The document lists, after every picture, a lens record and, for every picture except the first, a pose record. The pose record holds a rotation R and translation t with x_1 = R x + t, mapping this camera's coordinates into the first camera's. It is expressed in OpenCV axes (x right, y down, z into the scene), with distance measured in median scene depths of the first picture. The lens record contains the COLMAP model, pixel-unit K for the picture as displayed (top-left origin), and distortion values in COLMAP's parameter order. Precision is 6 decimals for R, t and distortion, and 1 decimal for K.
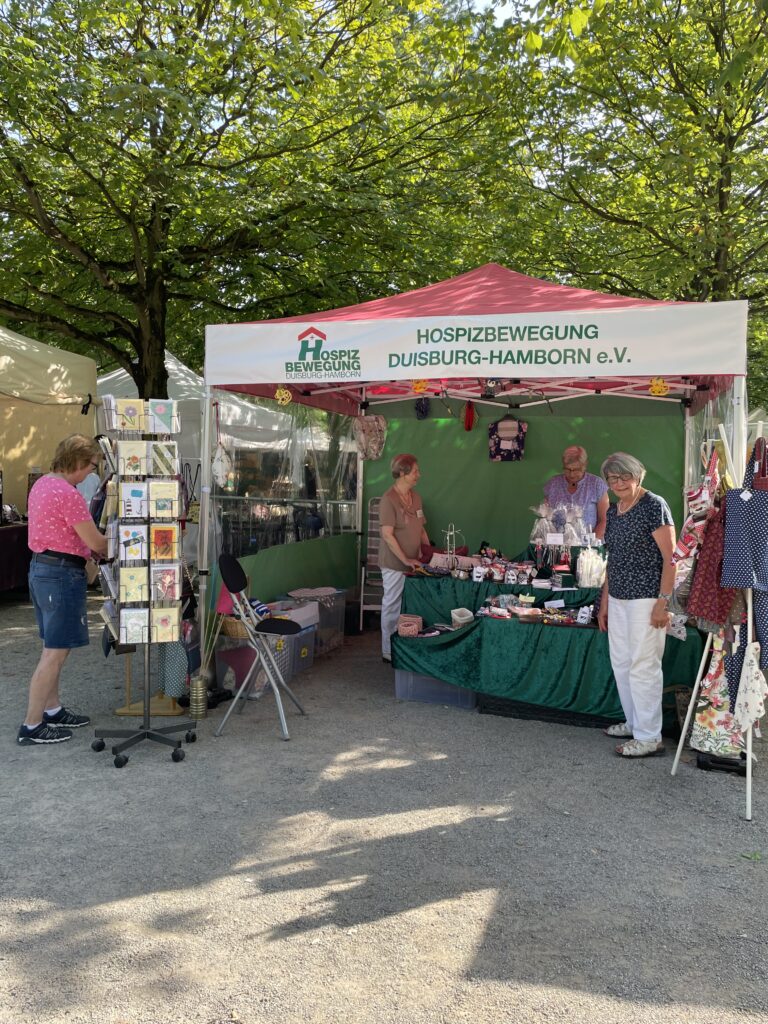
lens RADIAL K [[764.8, 0, 409.3], [0, 764.8, 518.1], [0, 0, 1]] dist [0.095772, -0.151234]
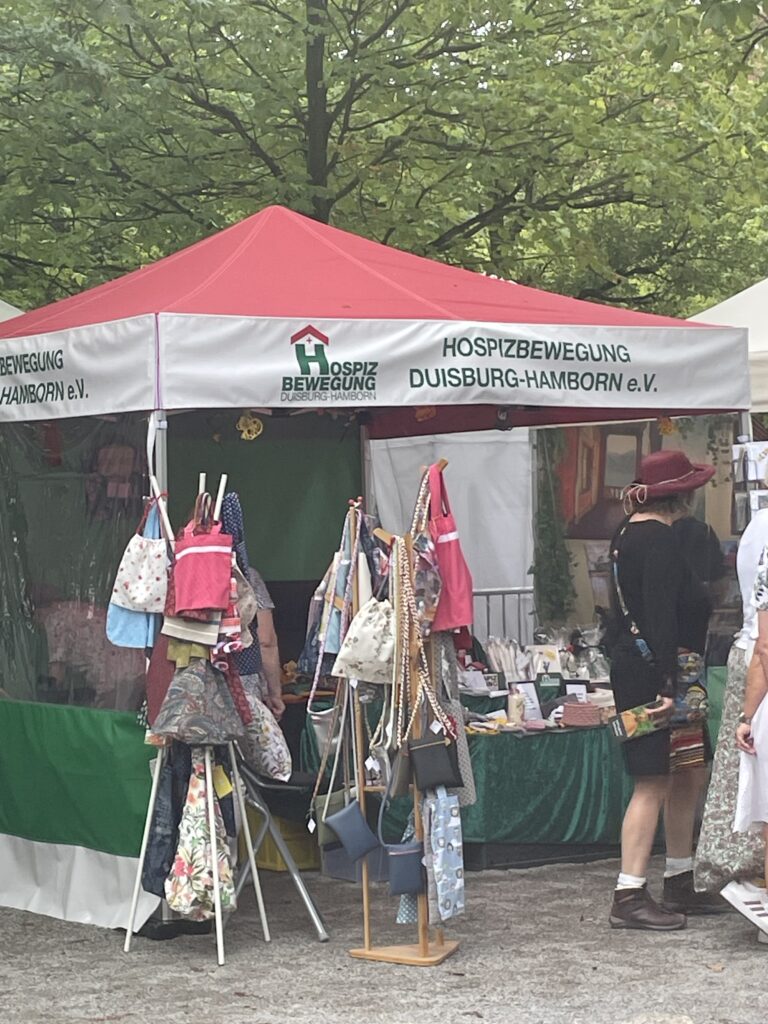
lens RADIAL K [[2540.1, 0, 384.0], [0, 2540.1, 512.0], [0, 0, 1]] dist [-0.543760, 0.011491]
pose [[0.639696, -0.033092, 0.767915, -1.885414], [0.077226, 0.996784, -0.021377, -0.035655], [-0.764739, 0.072978, 0.640195, -0.476210]]
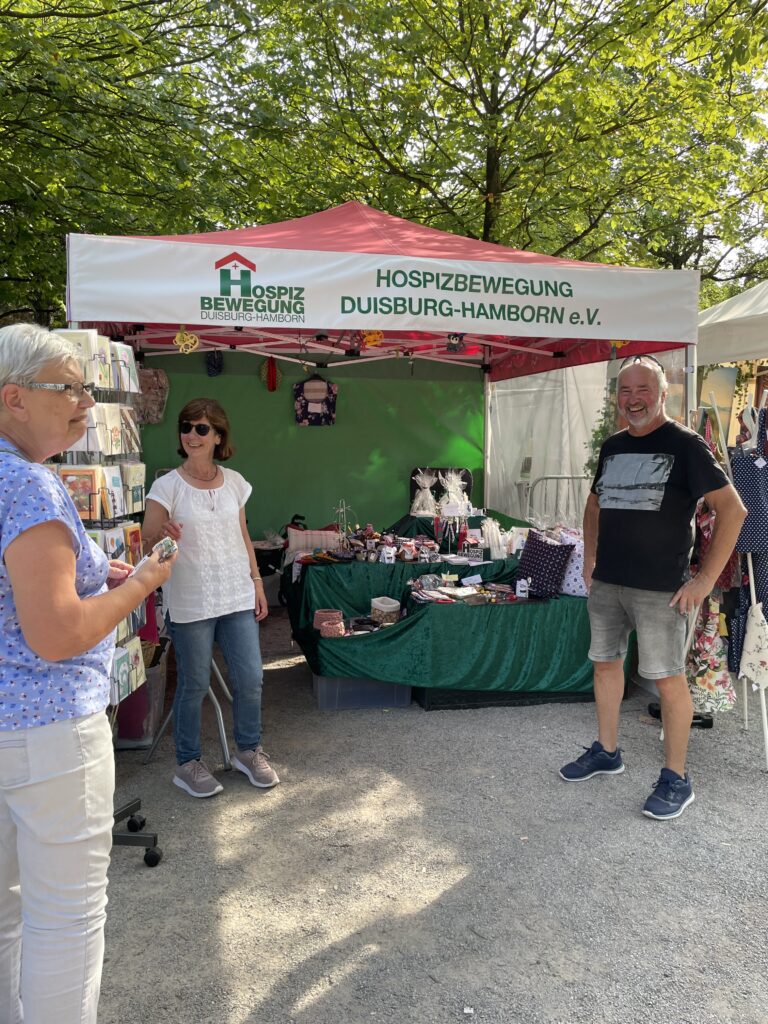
lens RADIAL K [[755.0, 0, 394.2], [0, 755.0, 507.3], [0, 0, 1]] dist [0.100418, -0.144411]
pose [[0.875105, -0.055127, 0.480782, -0.385933], [0.036278, 0.998168, 0.048420, -0.029151], [-0.482571, -0.024931, 0.875502, 0.272254]]
